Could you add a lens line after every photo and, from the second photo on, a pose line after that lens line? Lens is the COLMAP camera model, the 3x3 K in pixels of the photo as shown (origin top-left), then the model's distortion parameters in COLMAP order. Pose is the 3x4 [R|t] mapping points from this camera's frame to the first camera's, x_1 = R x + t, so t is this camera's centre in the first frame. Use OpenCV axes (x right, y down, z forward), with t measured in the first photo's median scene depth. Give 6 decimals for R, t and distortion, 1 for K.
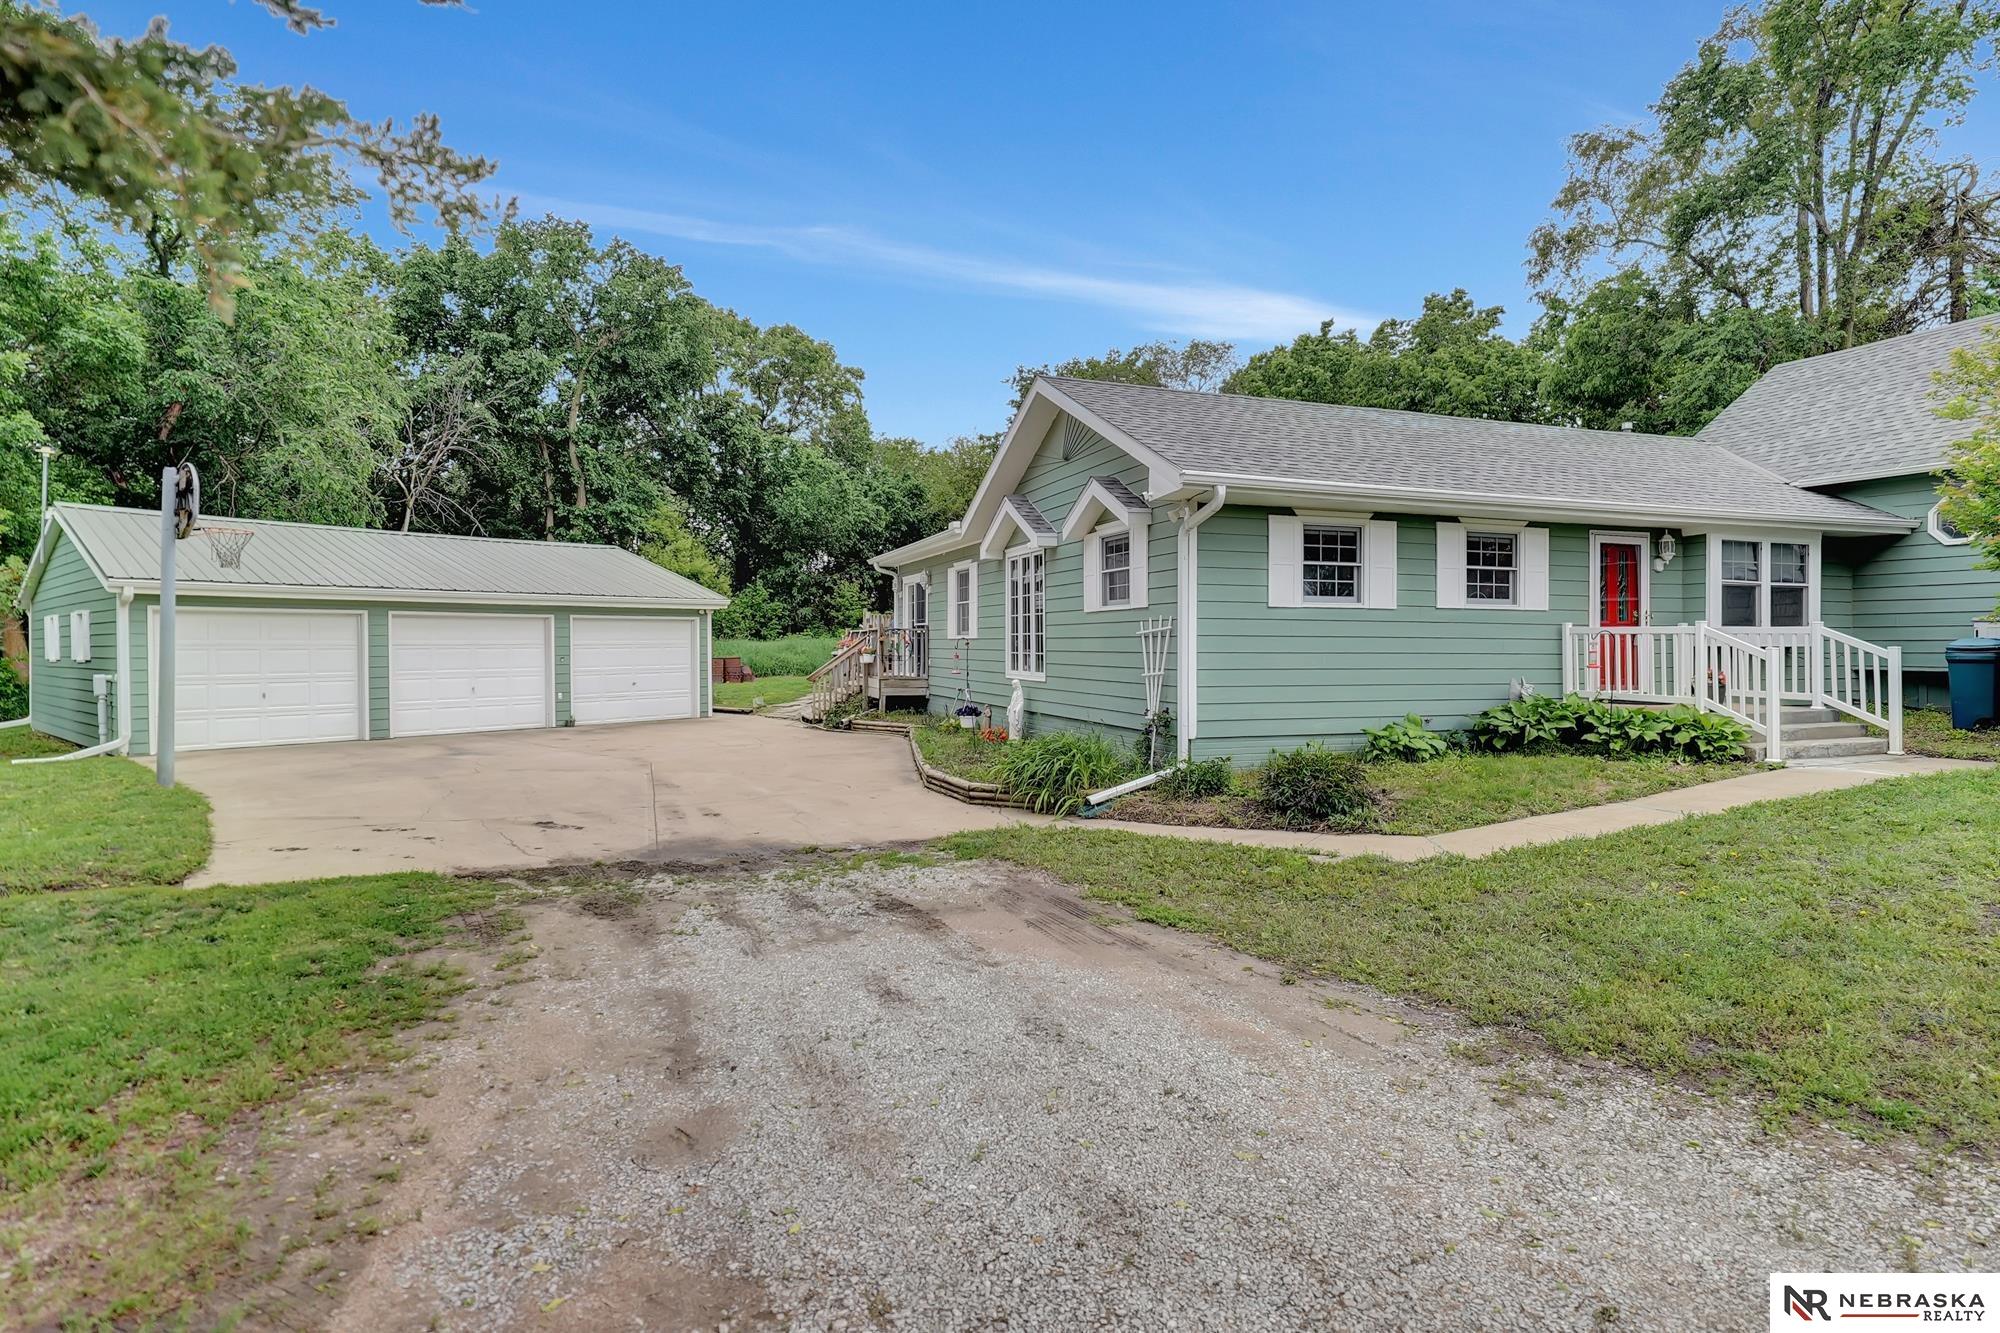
lens RADIAL K [[997.8, 0, 998.6], [0, 997.8, 654.5], [0, 0, 1]] dist [-0.002058, 0.000172]
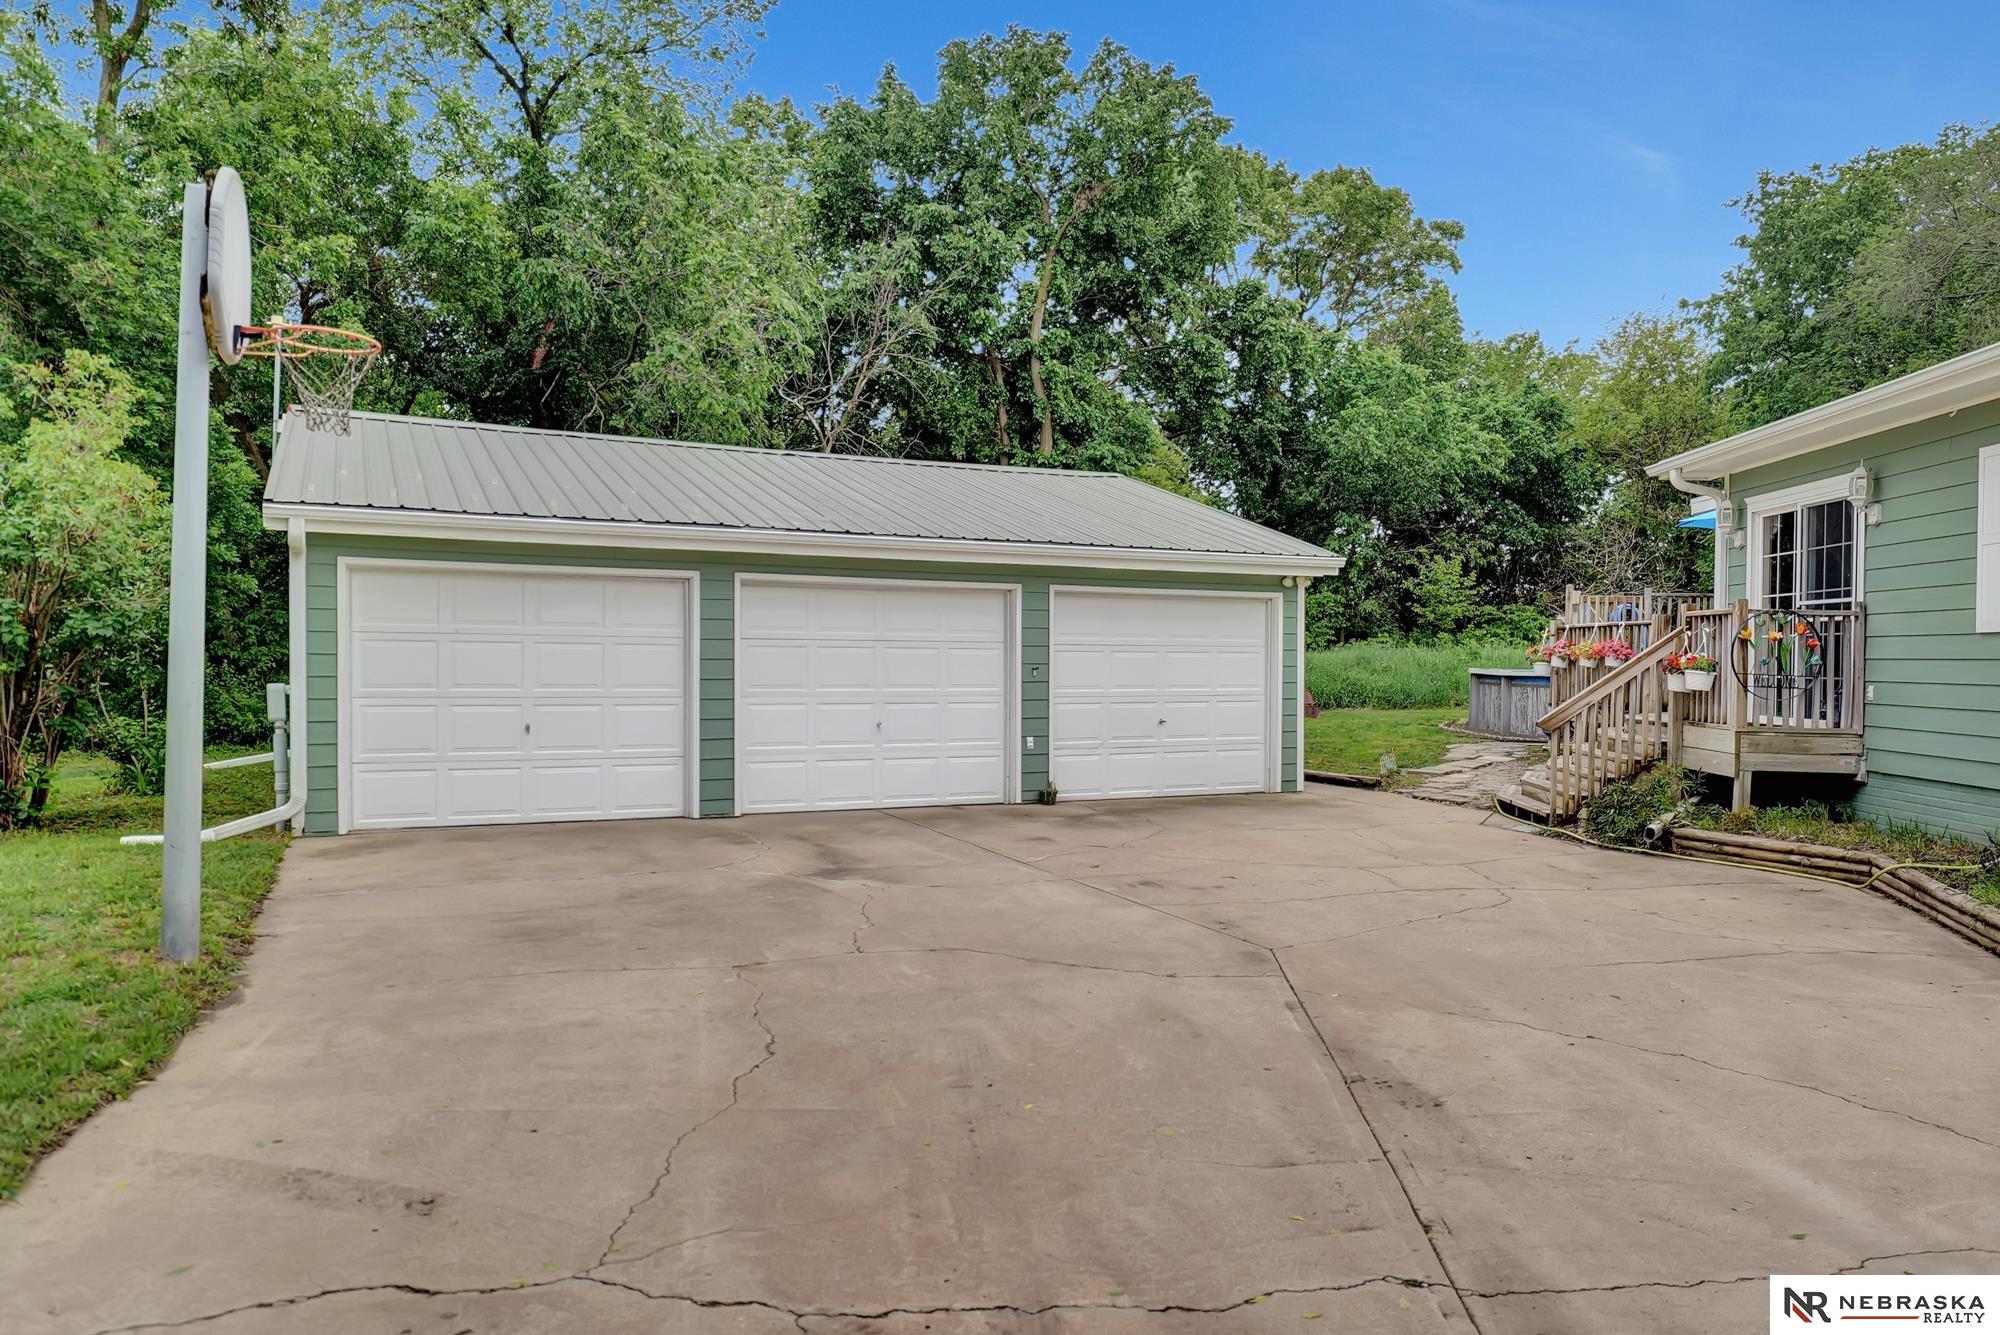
lens RADIAL K [[1324.4, 0, 1000.0], [0, 1324.4, 667.5], [0, 0, 1]] dist [0.001068, 0.000275]
pose [[0.913699, 0.014449, -0.406135, -0.078287], [-0.016927, 0.999854, -0.002511, 0.002126], [0.406039, 0.009169, 0.913810, 0.163056]]
